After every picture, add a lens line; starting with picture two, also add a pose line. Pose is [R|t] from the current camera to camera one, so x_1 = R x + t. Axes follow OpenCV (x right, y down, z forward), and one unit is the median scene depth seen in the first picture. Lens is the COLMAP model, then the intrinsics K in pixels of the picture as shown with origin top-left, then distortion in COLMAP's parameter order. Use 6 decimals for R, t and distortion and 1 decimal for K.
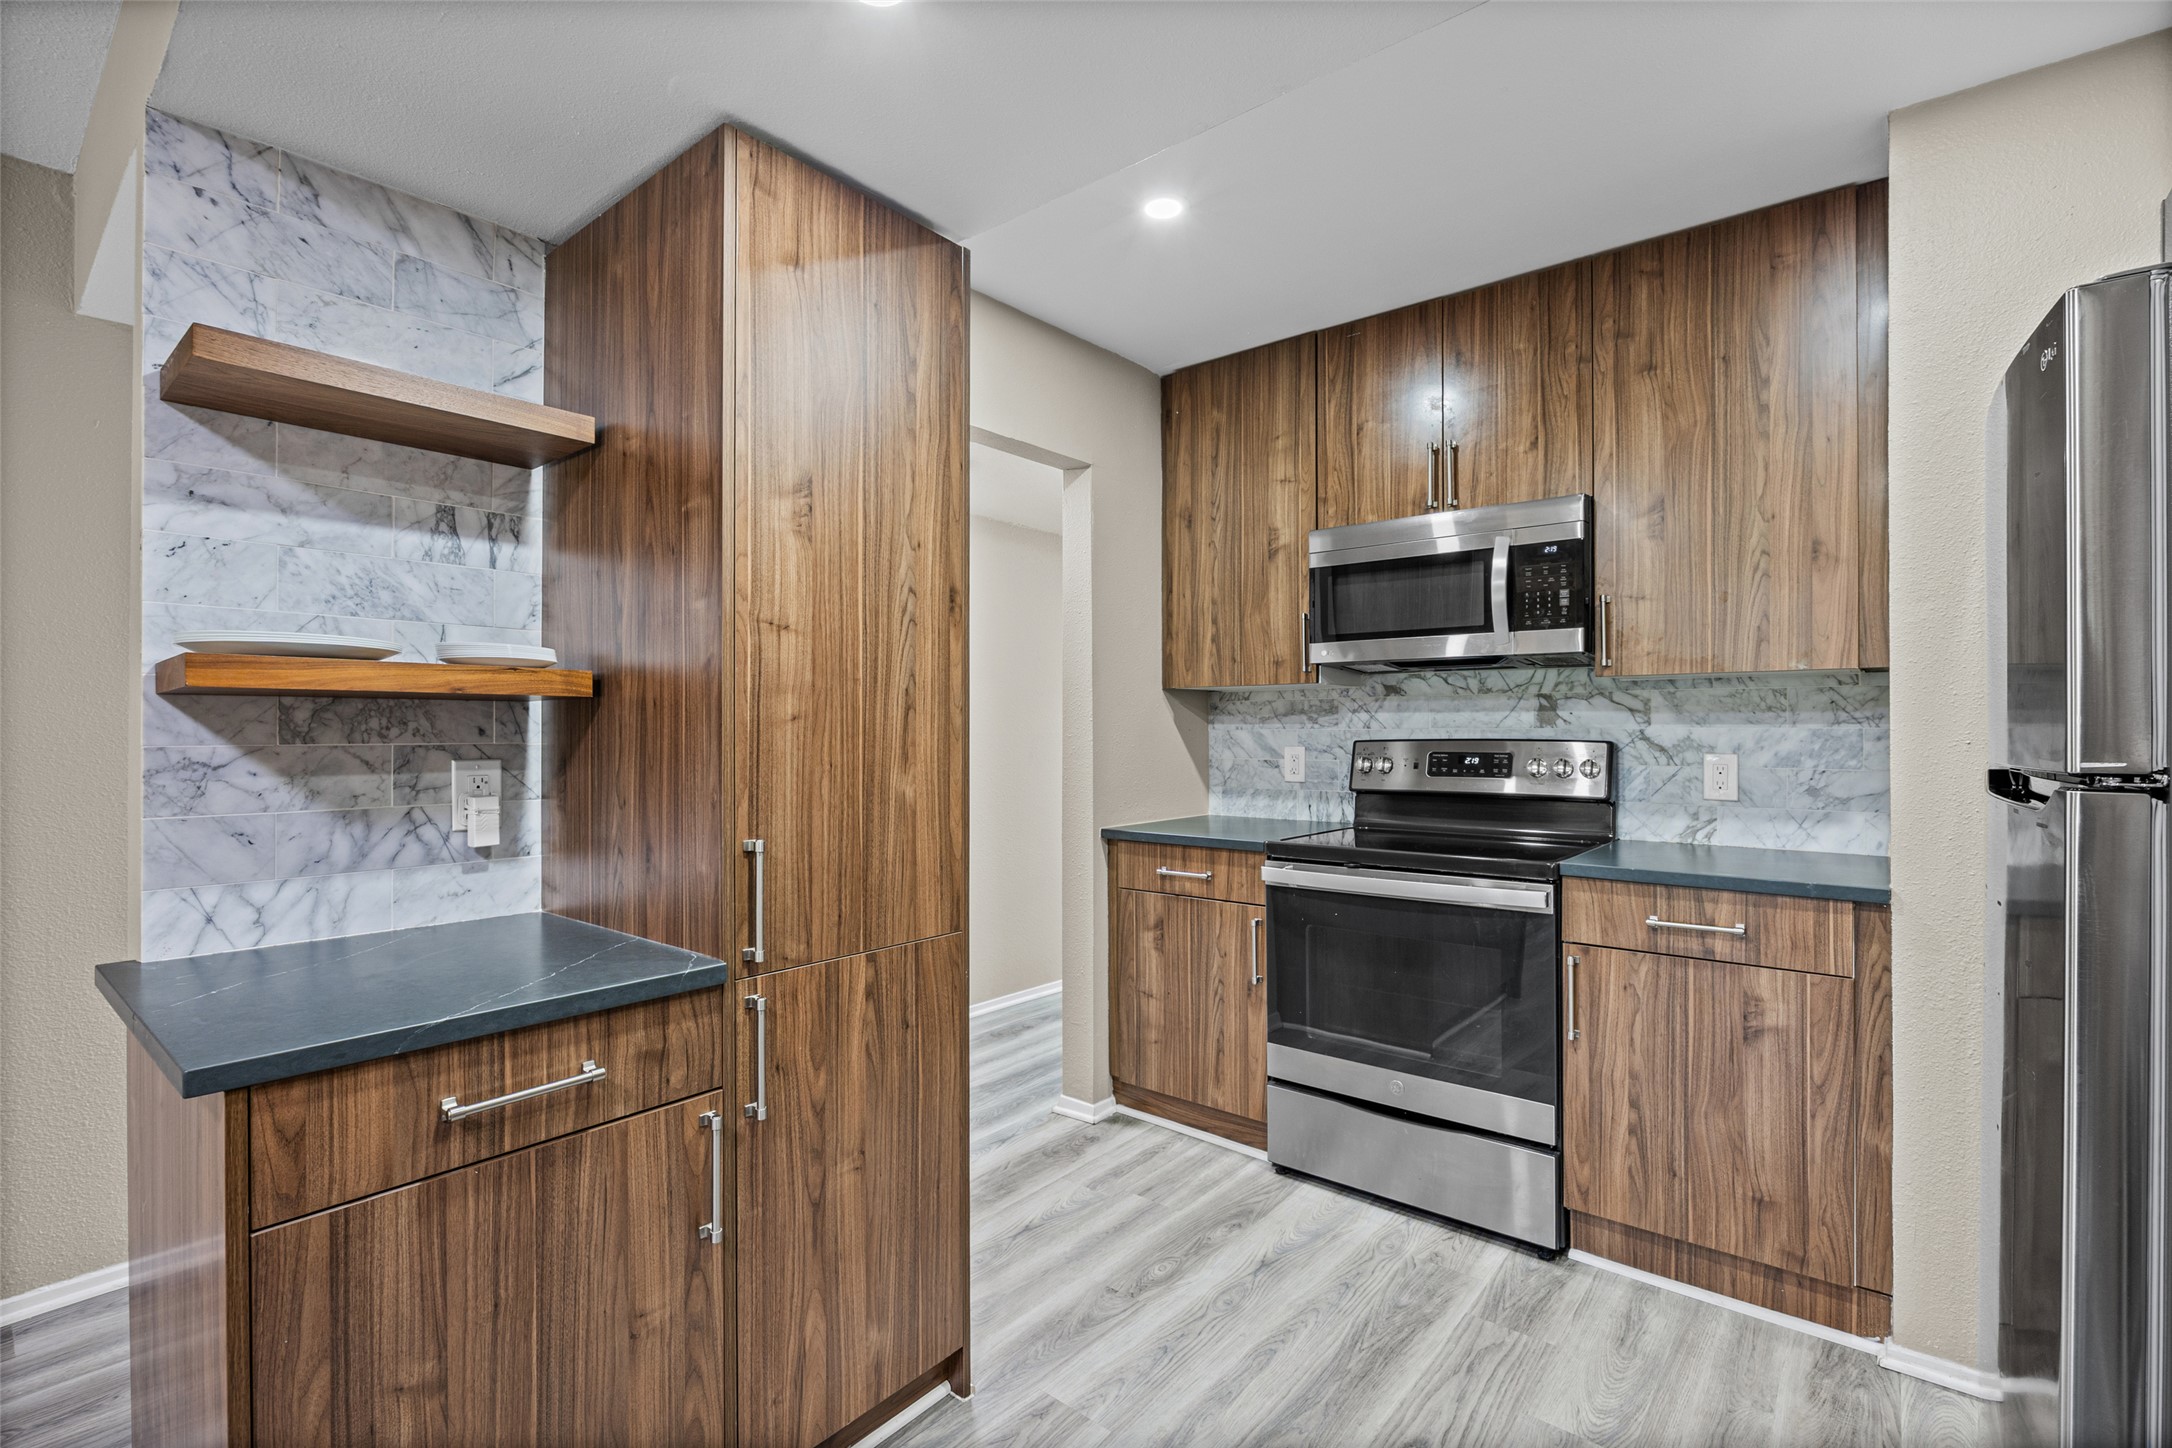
lens RADIAL K [[983.5, 0, 1086.0], [0, 983.5, 724.0], [0, 0, 1]] dist [-0.002967, -0.000281]
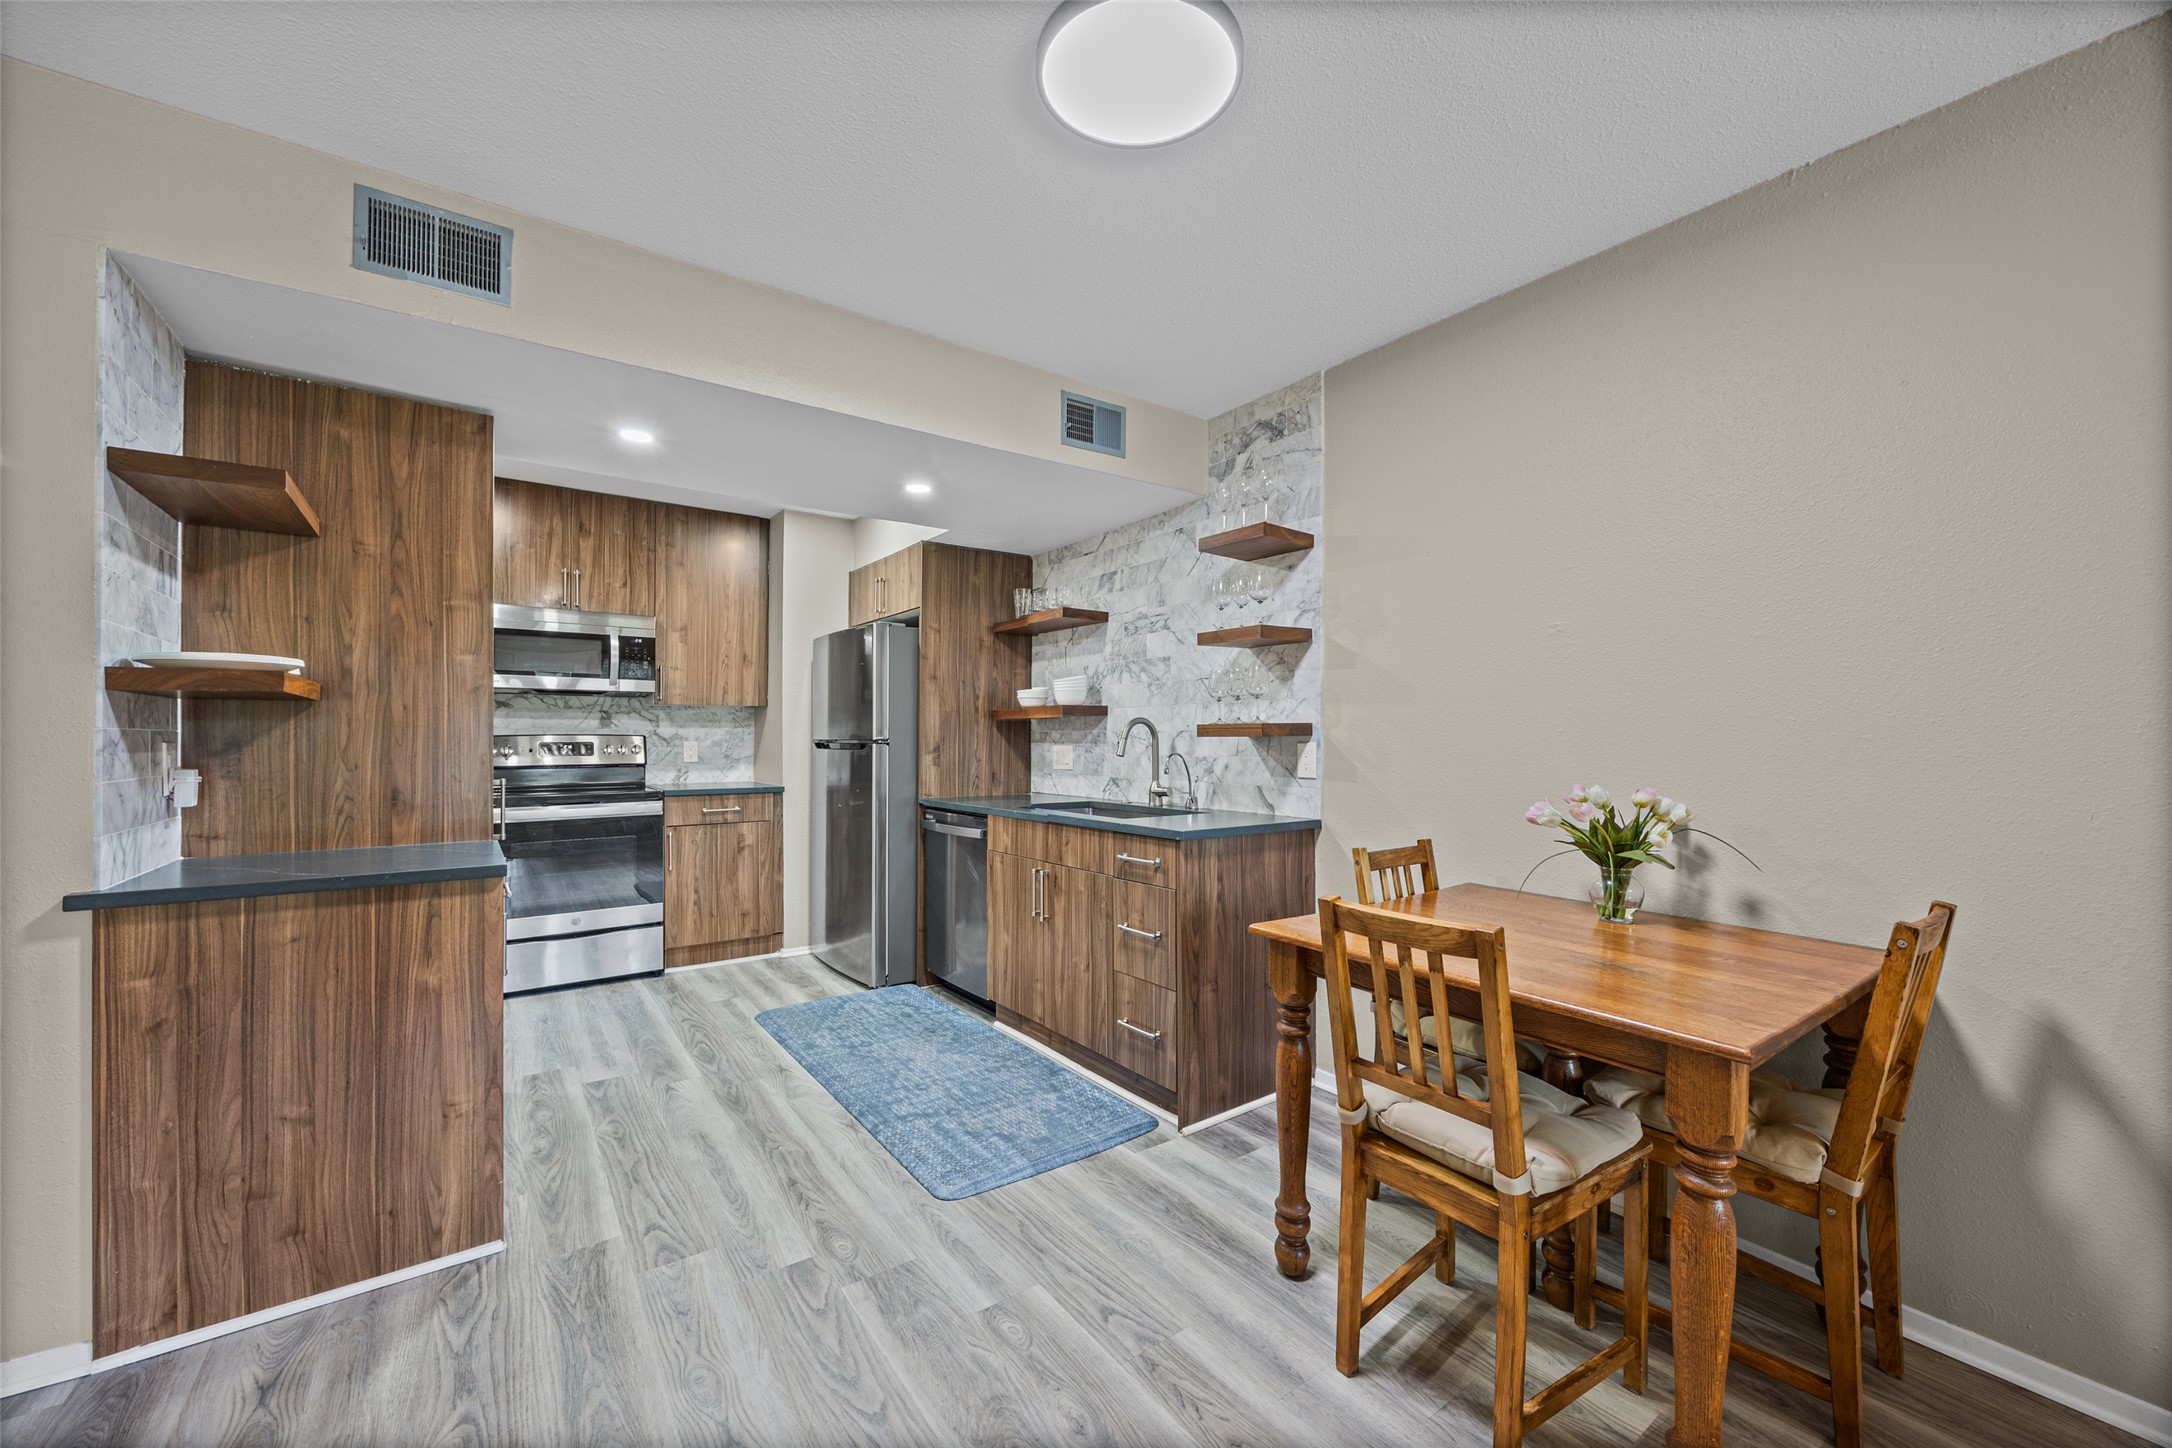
lens RADIAL K [[836.1, 0, 1086.0], [0, 836.1, 724.0], [0, 0, 1]] dist [-0.000067, -0.000004]
pose [[0.243677, 0.014791, 0.969744, -1.084801], [-0.005849, 0.999888, -0.013781, 0.014789], [-0.969839, -0.002314, 0.243737, -0.351938]]
